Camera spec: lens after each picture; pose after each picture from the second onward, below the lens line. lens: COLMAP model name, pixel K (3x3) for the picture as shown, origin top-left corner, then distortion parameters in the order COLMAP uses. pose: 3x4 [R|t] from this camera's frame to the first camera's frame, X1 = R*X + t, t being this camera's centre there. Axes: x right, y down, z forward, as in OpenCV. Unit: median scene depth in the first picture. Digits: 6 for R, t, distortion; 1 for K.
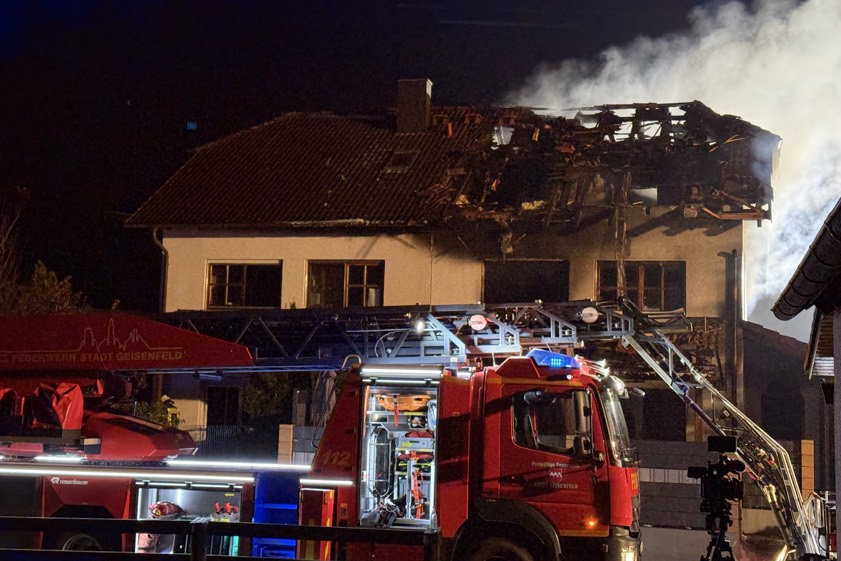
lens RADIAL K [[1198.7, 0, 420.3], [0, 1198.7, 282.4], [0, 0, 1]] dist [0.048810, 0.000000]
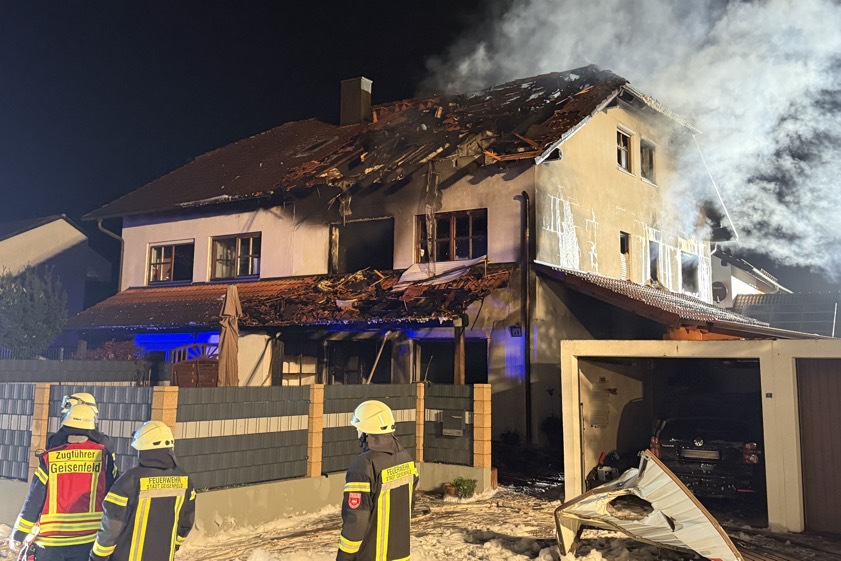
lens RADIAL K [[841.3, 0, 420.3], [0, 841.3, 279.7], [0, 0, 1]] dist [-0.019691, 0.000000]
pose [[0.961078, -0.054293, -0.270889, 0.330900], [0.054814, 0.998481, -0.005650, 0.039918], [0.270784, -0.009418, 0.962594, 0.292035]]
